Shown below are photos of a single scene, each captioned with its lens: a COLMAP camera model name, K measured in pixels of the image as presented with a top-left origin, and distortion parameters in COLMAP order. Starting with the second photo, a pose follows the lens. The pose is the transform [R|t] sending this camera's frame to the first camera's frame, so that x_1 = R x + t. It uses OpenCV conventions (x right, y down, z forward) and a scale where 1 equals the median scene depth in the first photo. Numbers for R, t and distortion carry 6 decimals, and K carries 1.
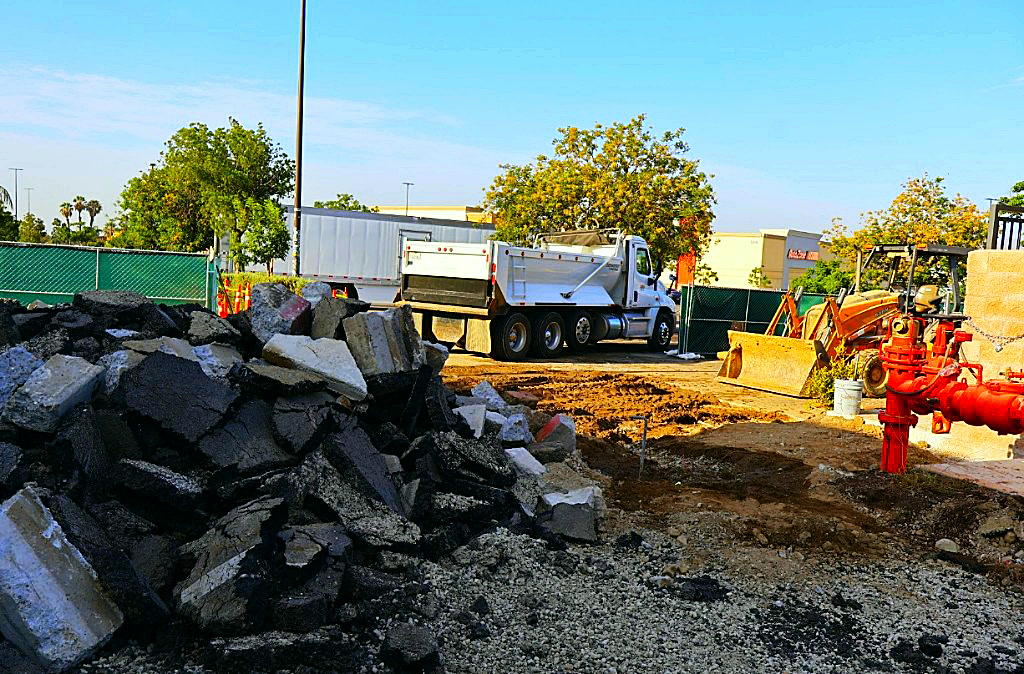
lens RADIAL K [[866.2, 0, 513.1], [0, 866.2, 332.6], [0, 0, 1]] dist [0.000666, 0.008898]
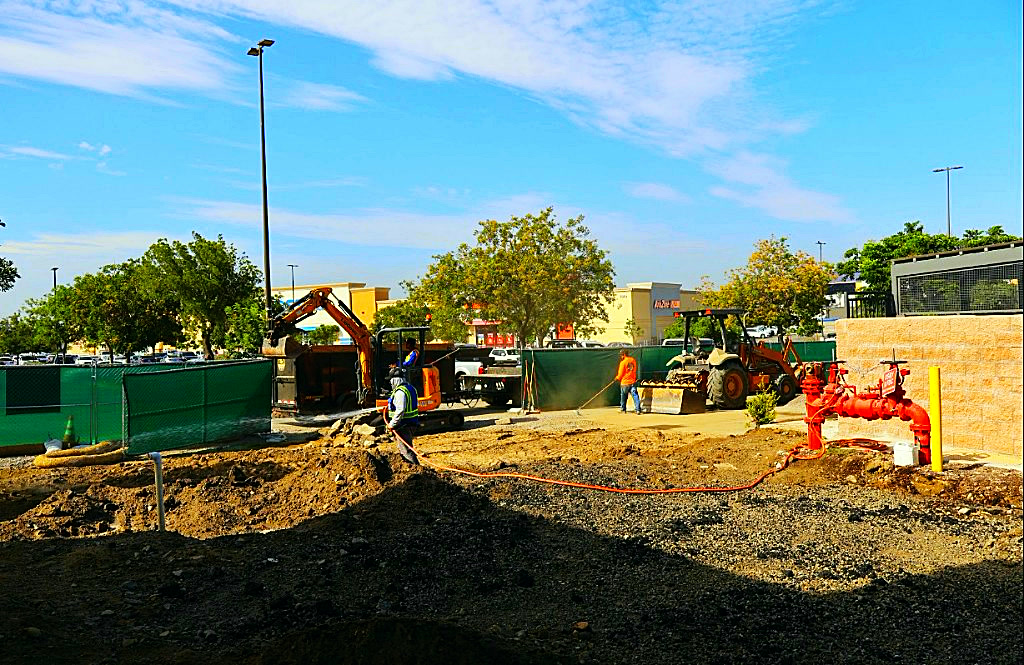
lens RADIAL K [[876.6, 0, 510.3], [0, 876.6, 328.2], [0, 0, 1]] dist [0.012081, -0.002955]
pose [[0.983979, -0.082862, 0.157856, -0.163609], [0.094699, 0.993113, -0.068989, -0.008961], [-0.151052, 0.082833, 0.985049, -0.261583]]
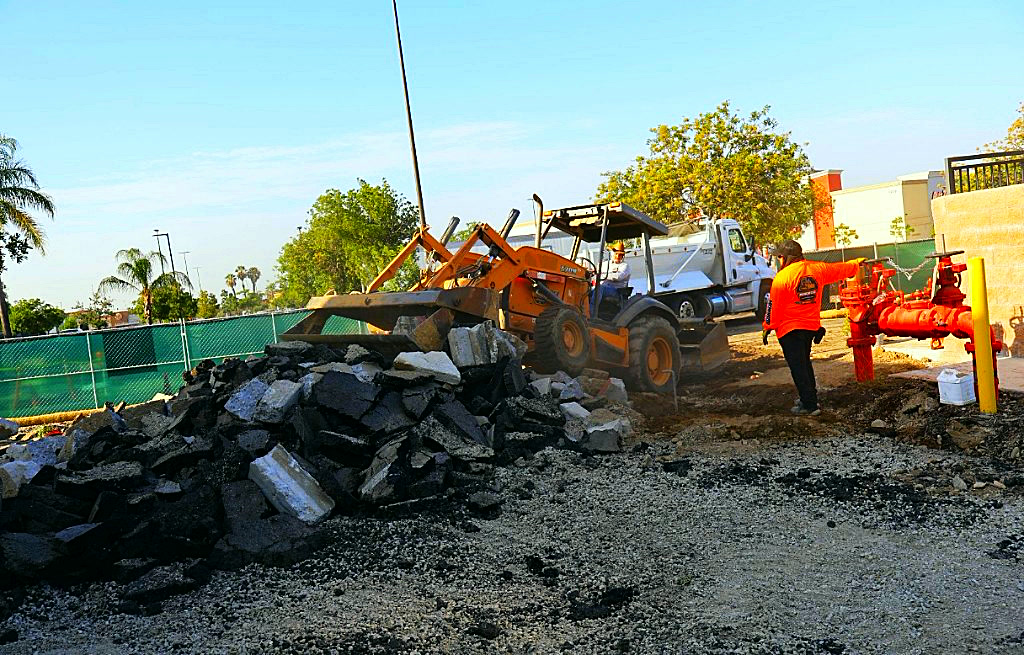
lens RADIAL K [[880.5, 0, 517.0], [0, 880.5, 333.6], [0, 0, 1]] dist [-0.007355, 0.008946]
pose [[0.971858, -0.161996, -0.171027, 0.059010], [0.161149, 0.986749, -0.018914, 0.010003], [0.171825, -0.009179, 0.985085, -0.148285]]
